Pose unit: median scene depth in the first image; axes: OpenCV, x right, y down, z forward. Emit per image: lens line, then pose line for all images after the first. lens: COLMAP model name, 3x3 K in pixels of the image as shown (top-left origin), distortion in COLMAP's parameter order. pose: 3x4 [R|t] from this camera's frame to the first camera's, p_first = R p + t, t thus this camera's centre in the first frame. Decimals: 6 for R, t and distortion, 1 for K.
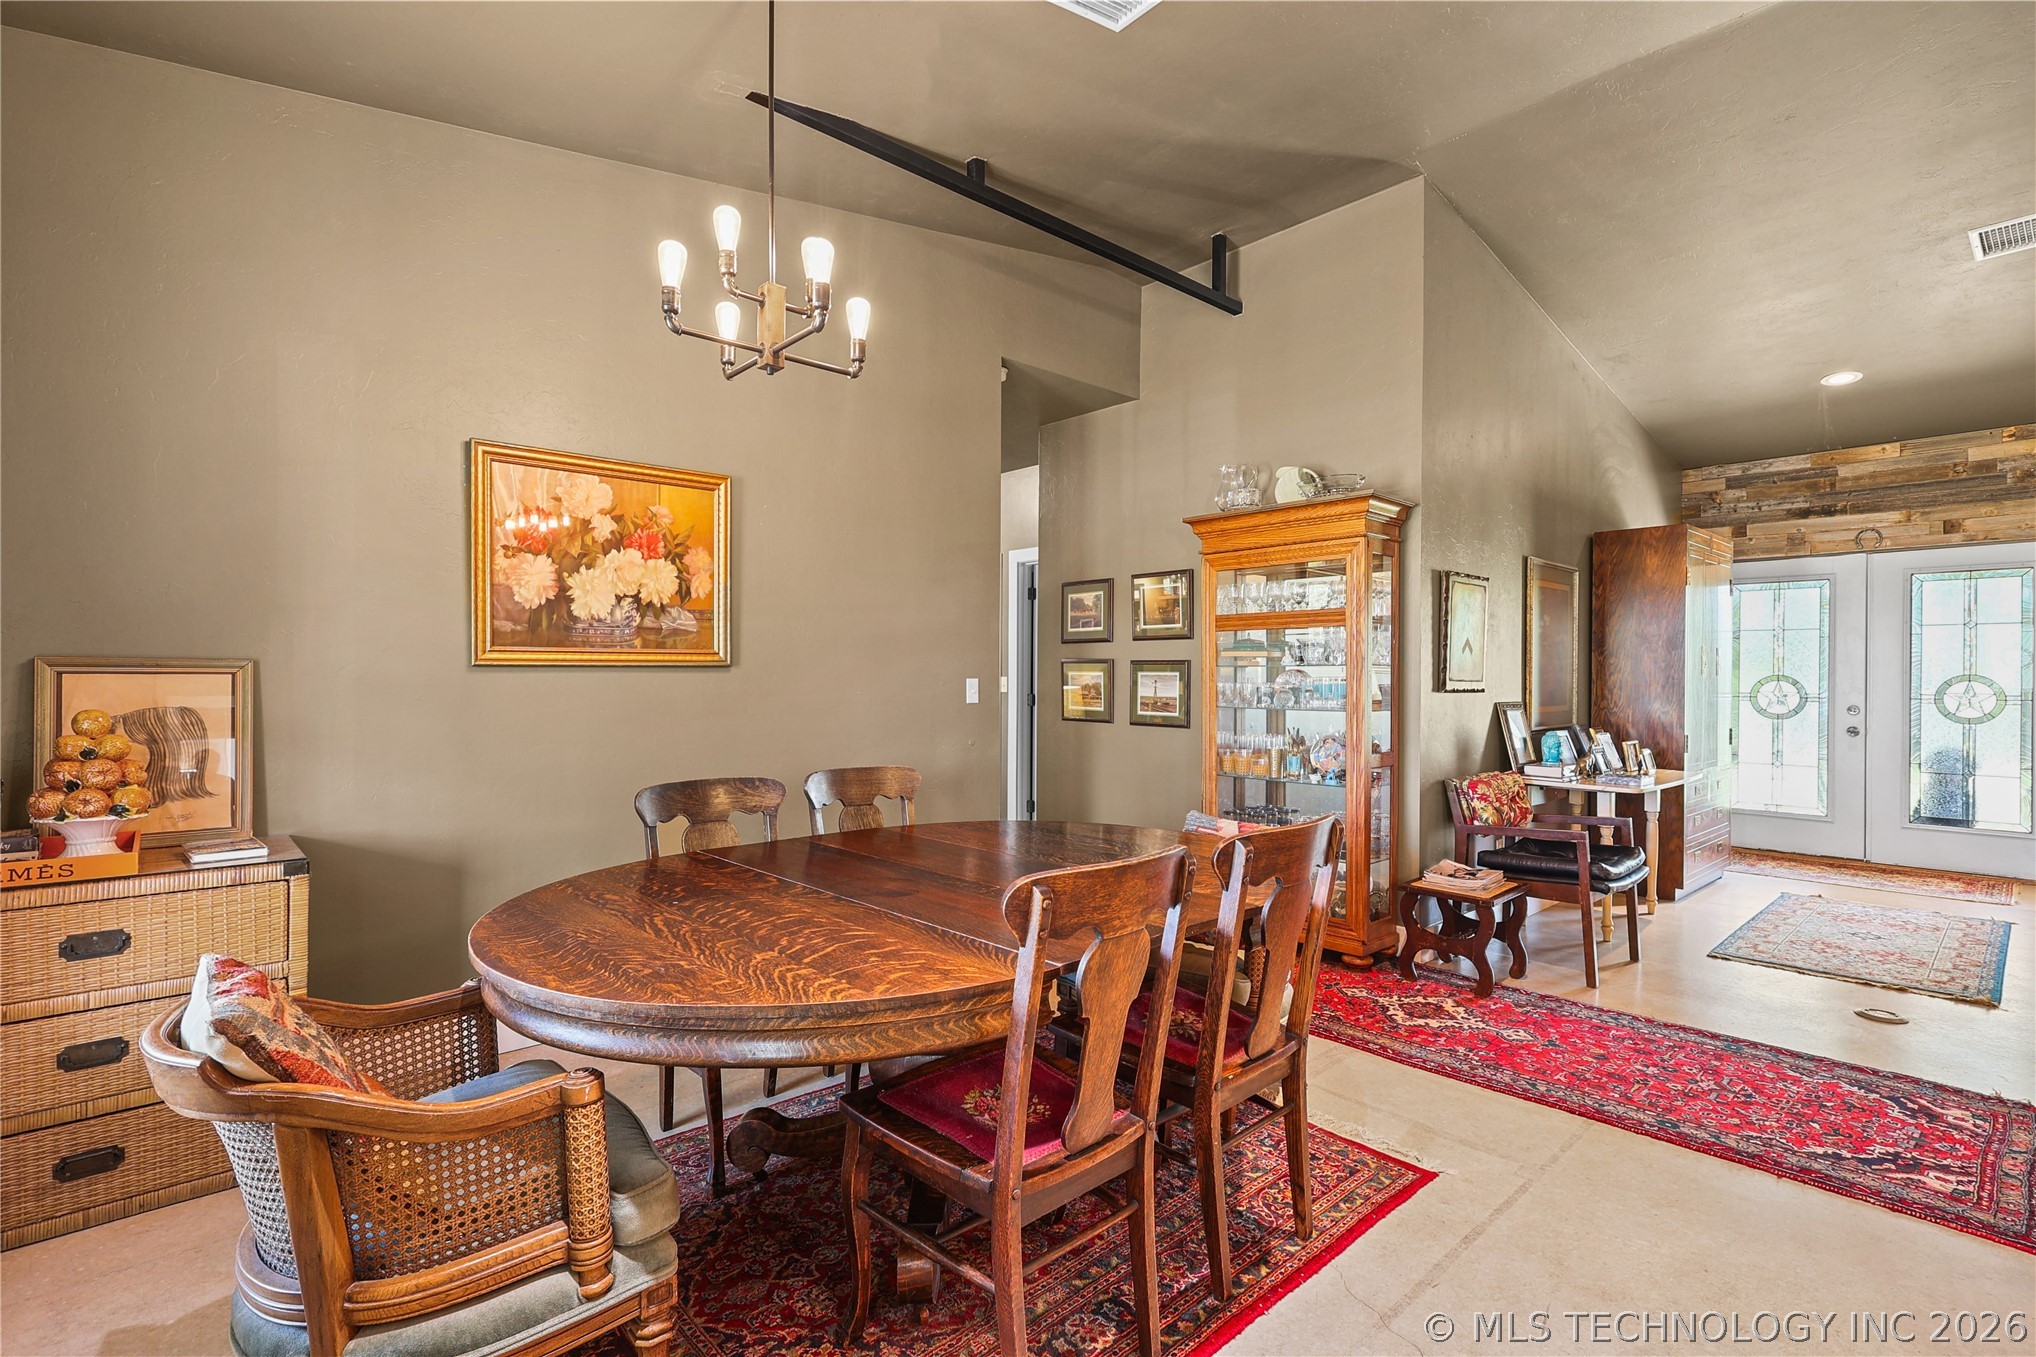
lens RADIAL K [[953.1, 0, 1010.6], [0, 953.1, 672.5], [0, 0, 1]] dist [0.001718, 0.001481]
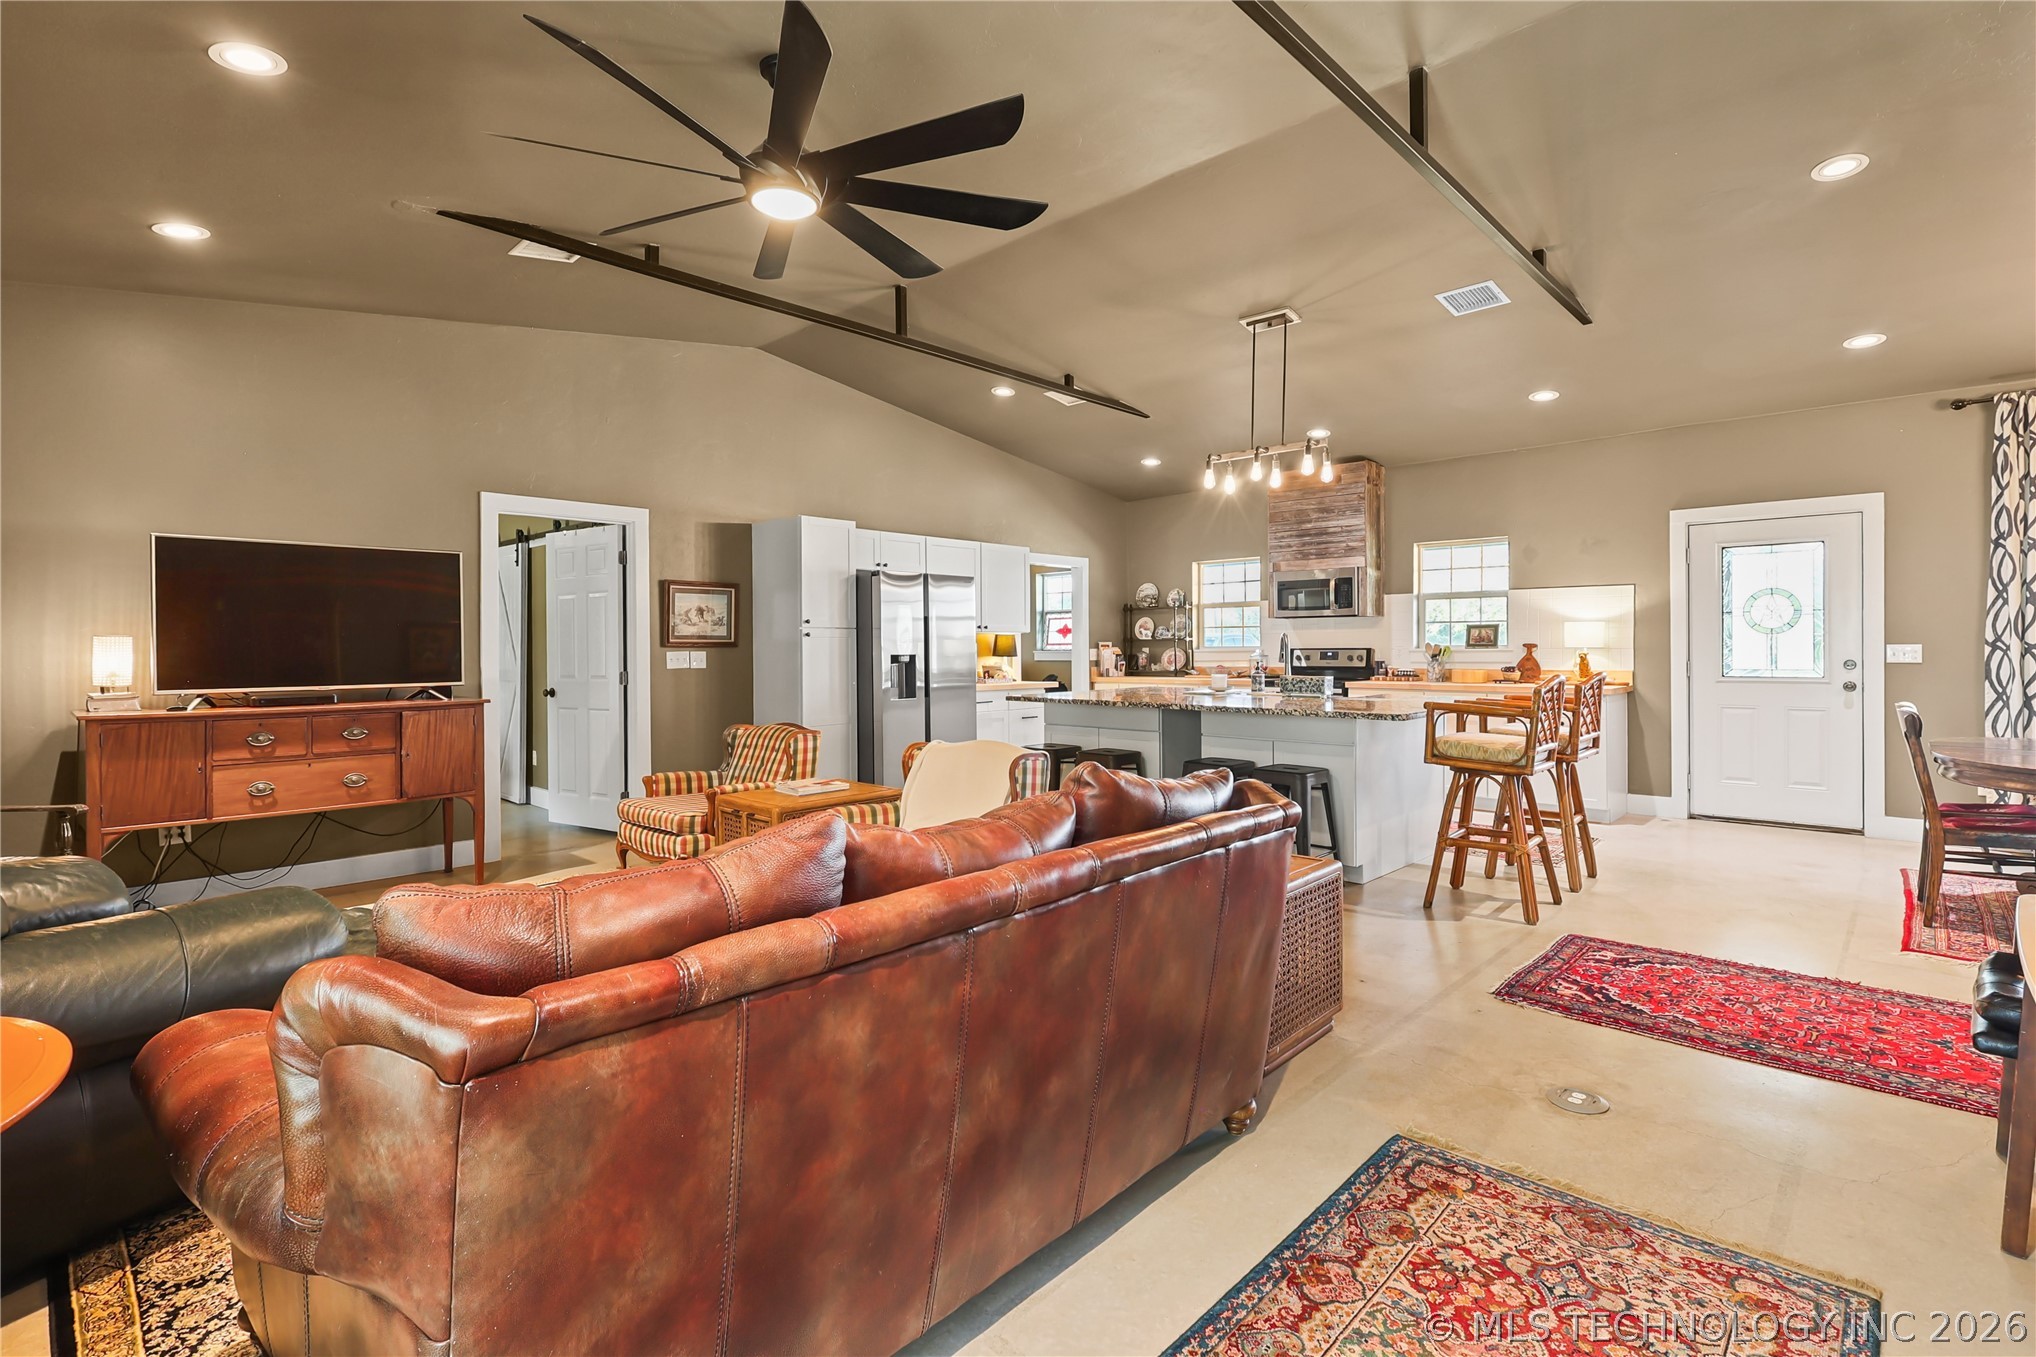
lens RADIAL K [[953.1, 0, 1008.9], [0, 953.1, 648.0], [0, 0, 1]] dist [0.001718, 0.001481]
pose [[-0.997969, 0.002823, -0.063638, 1.281799], [0.003498, 0.999939, -0.010495, 0.015086], [0.063604, -0.010696, -0.997918, 1.573325]]
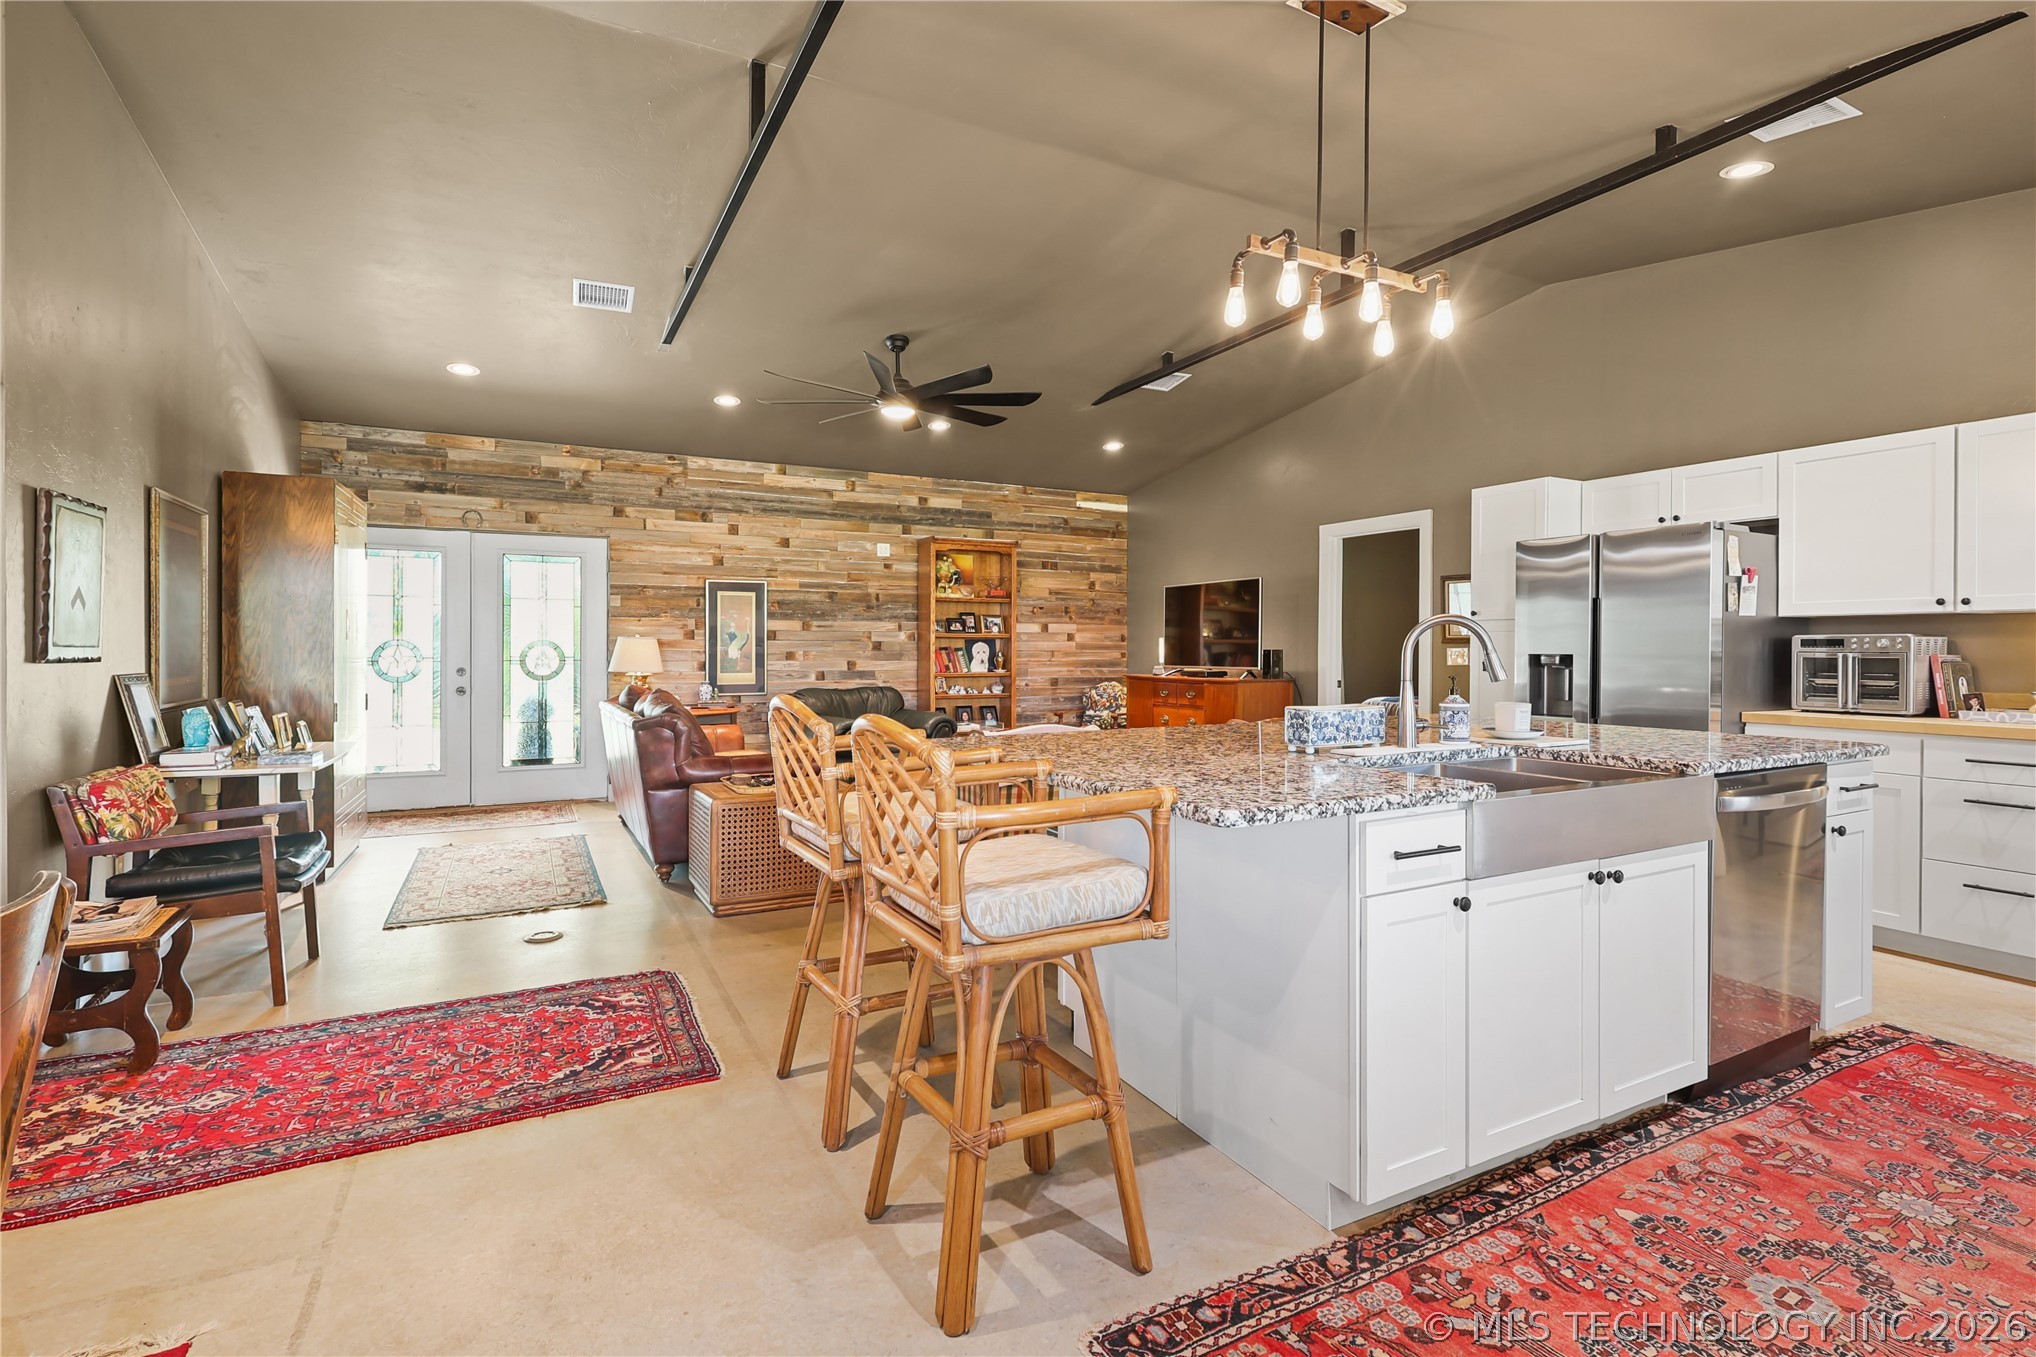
lens RADIAL K [[953.1, 0, 1024.7], [0, 953.1, 658.4], [0, 0, 1]] dist [0.001718, 0.001481]
pose [[0.249325, -0.014648, 0.968309, -0.050648], [-0.009269, 0.999804, 0.017511, -0.002402], [-0.968376, -0.013341, 0.249140, 0.141468]]
